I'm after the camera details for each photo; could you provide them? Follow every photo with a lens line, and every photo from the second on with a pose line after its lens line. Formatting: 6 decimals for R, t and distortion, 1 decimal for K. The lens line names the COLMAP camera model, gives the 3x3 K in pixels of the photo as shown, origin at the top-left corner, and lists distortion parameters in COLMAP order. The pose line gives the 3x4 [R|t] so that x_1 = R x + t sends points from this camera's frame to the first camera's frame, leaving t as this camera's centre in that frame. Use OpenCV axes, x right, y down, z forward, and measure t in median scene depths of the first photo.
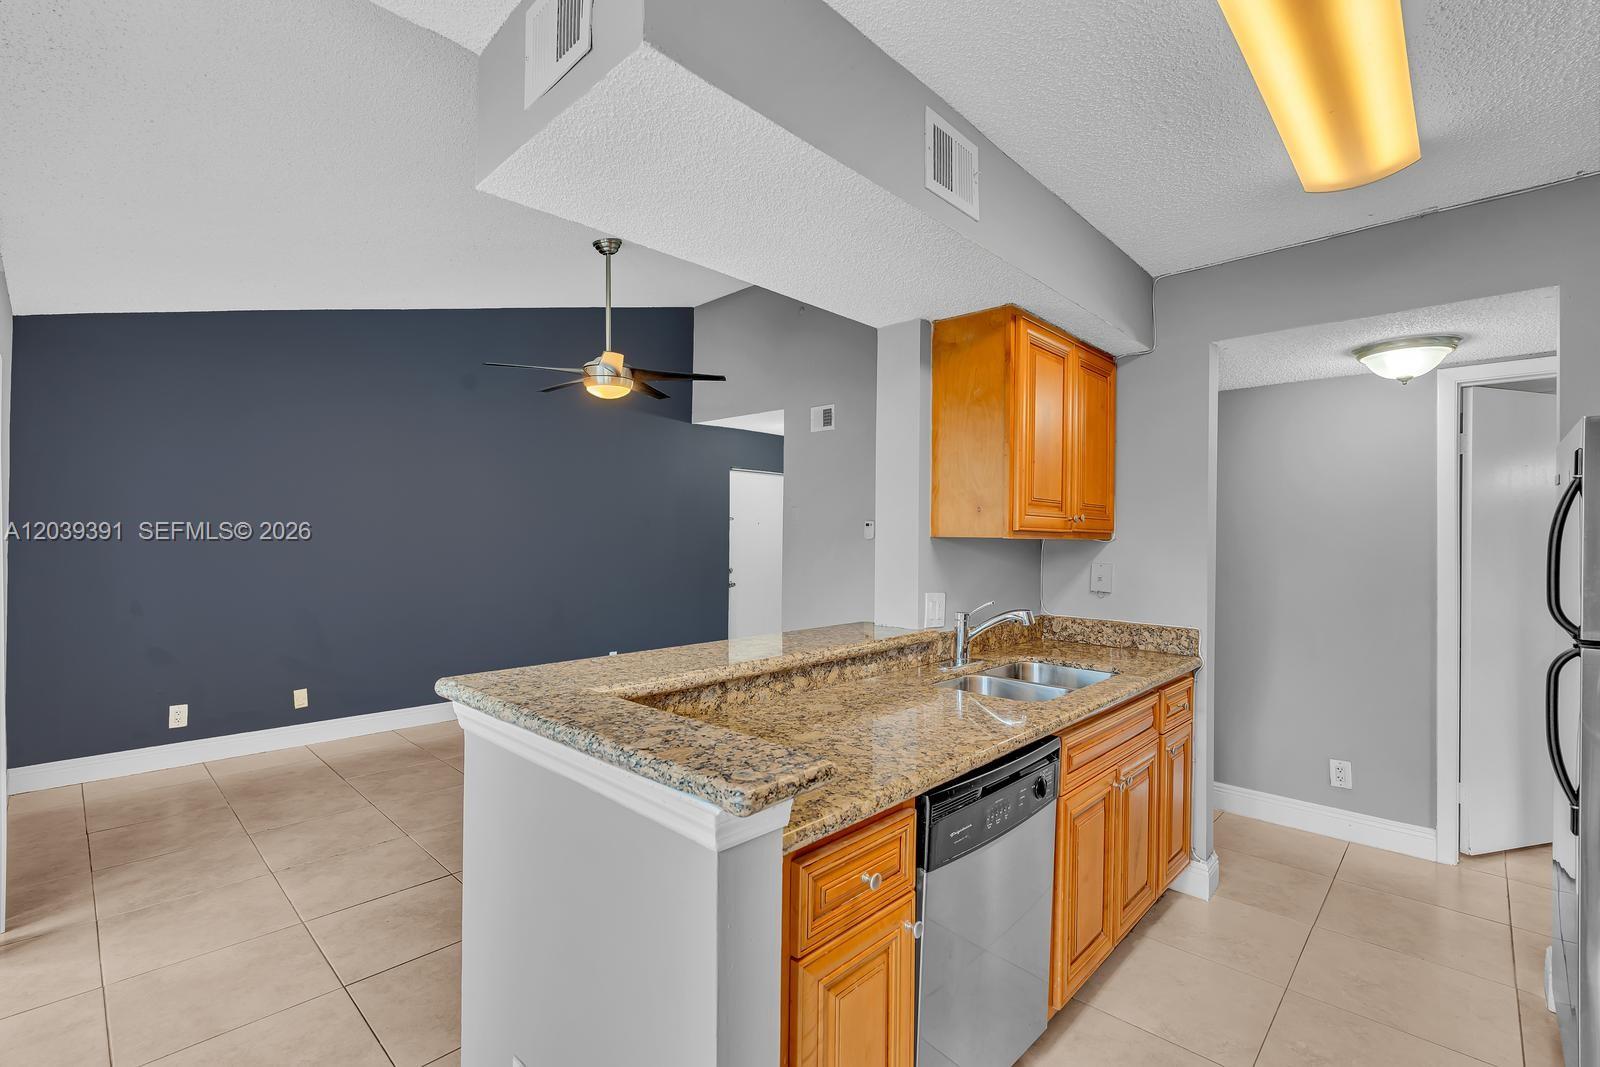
lens RADIAL K [[712.9, 0, 790.6], [0, 712.9, 533.6], [0, 0, 1]] dist [-0.006147, 0.000497]
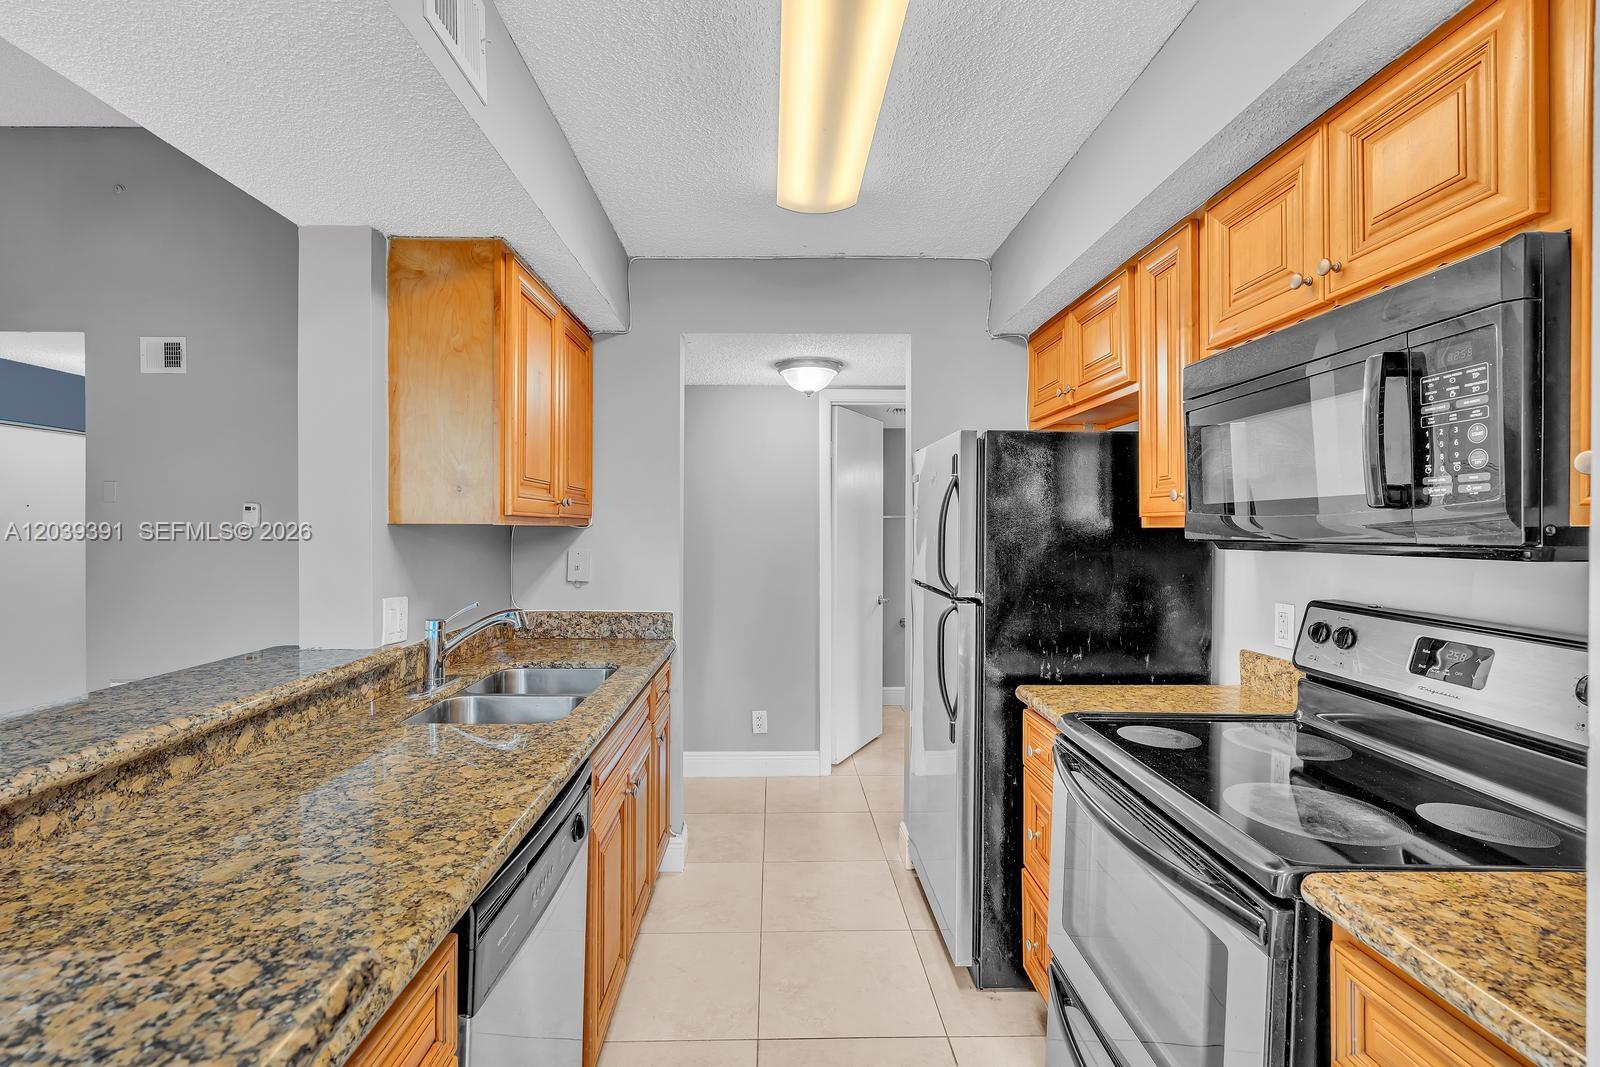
lens RADIAL K [[712.9, 0, 790.6], [0, 712.9, 533.6], [0, 0, 1]] dist [-0.006147, 0.000497]
pose [[0.705522, -0.015379, 0.708521, -0.036981], [0.002051, 0.999805, 0.019659, 0.001173], [-0.708685, -0.012417, 0.705416, 0.172313]]
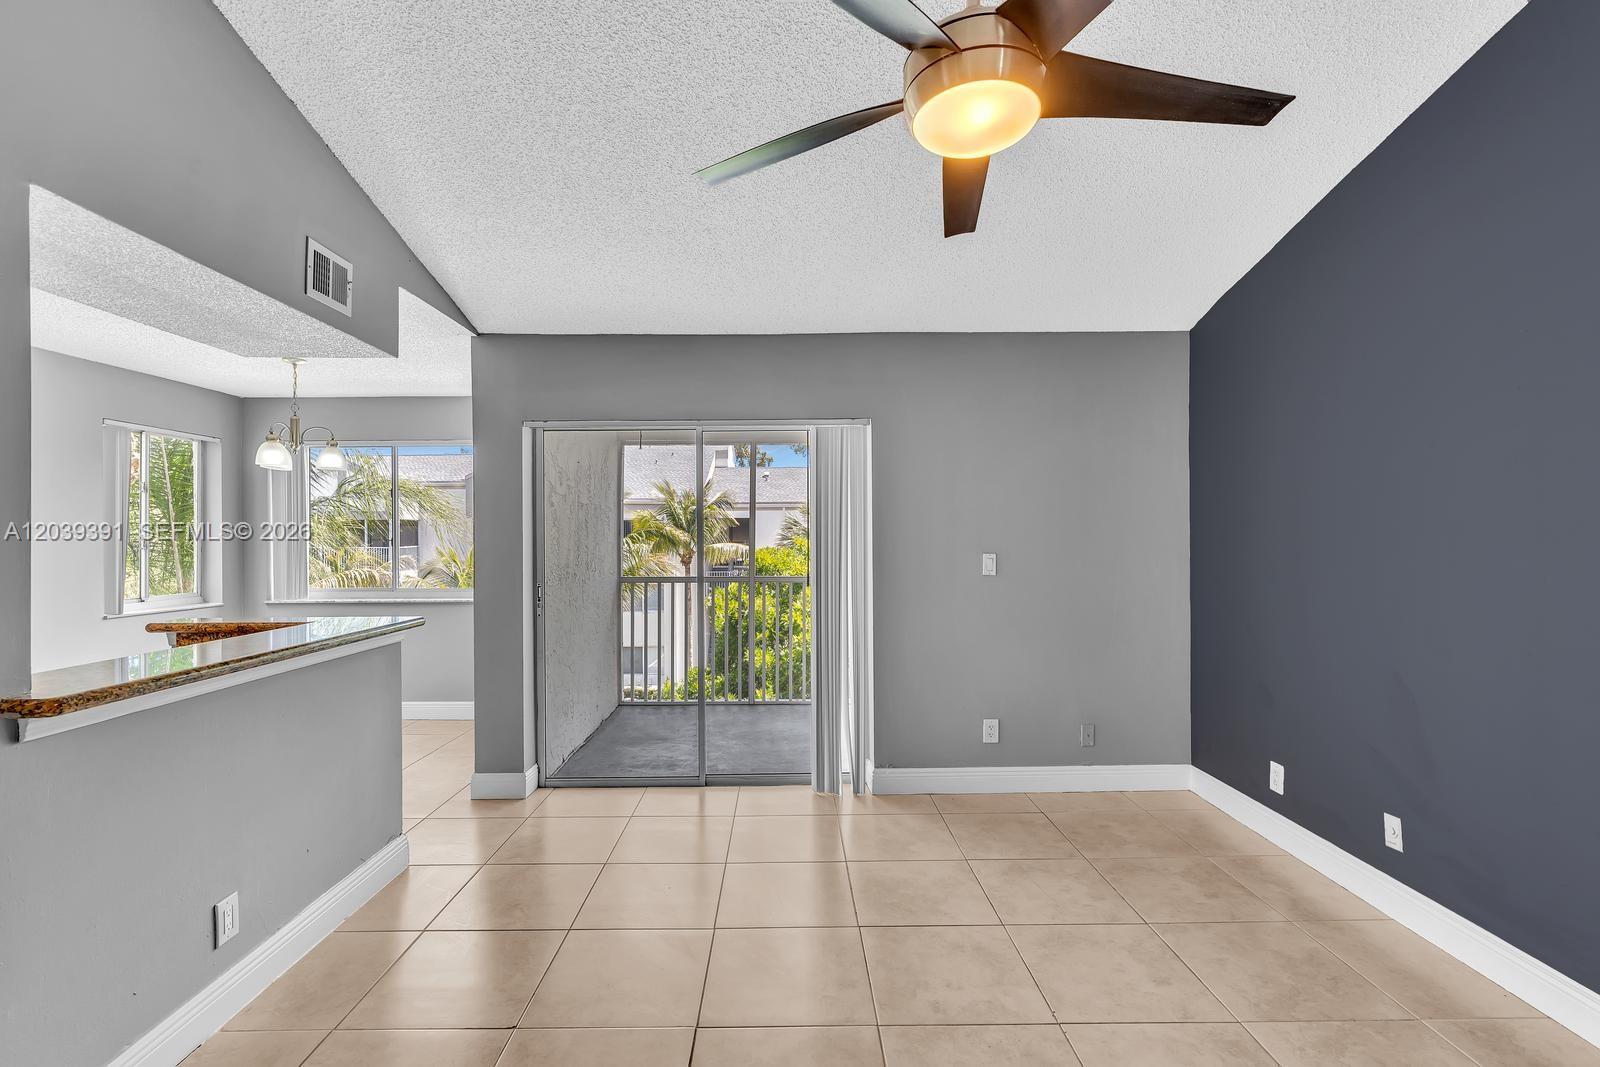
lens RADIAL K [[712.9, 0, 790.6], [0, 712.9, 533.6], [0, 0, 1]] dist [-0.006147, 0.000497]
pose [[-0.715958, -0.014590, -0.697991, 0.078586], [-0.003077, 0.999838, -0.017743, 0.015508], [0.698136, -0.010555, -0.715887, 1.946747]]
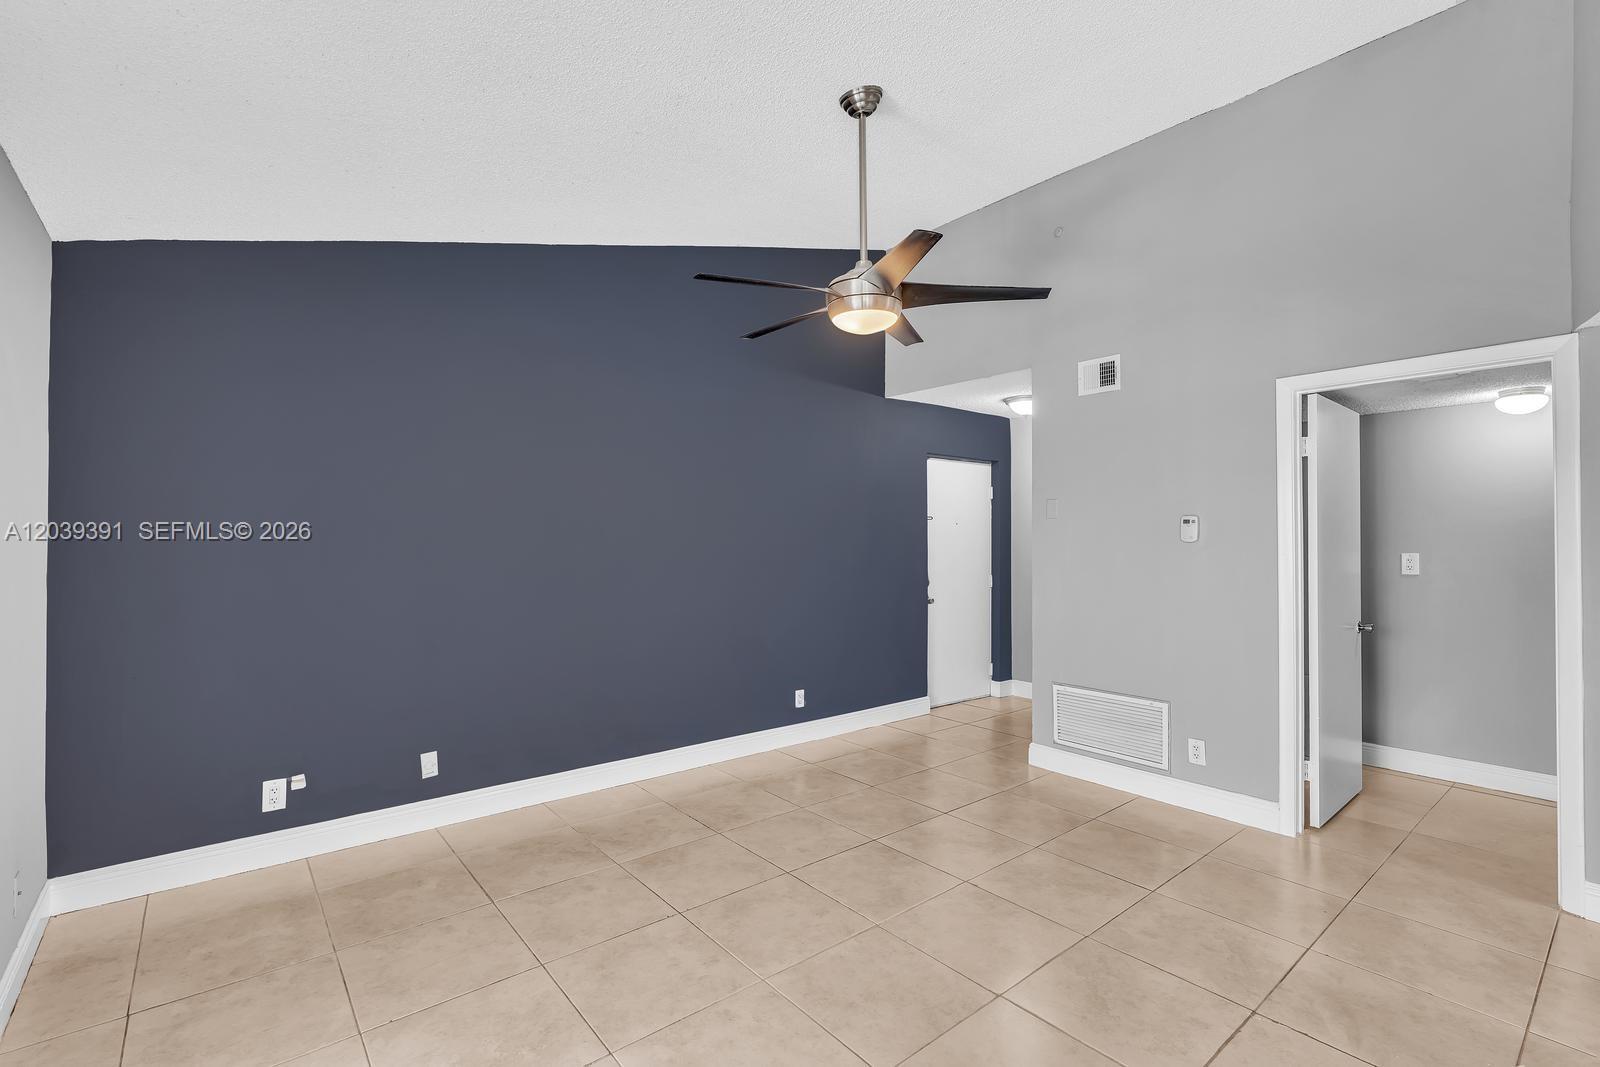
lens RADIAL K [[712.9, 0, 790.6], [0, 712.9, 533.6], [0, 0, 1]] dist [-0.006147, 0.000497]
pose [[0.992752, -0.011696, -0.119609, -0.406020], [0.011135, 0.999924, -0.005360, -0.001793], [0.119663, 0.003990, 0.992807, 0.557733]]
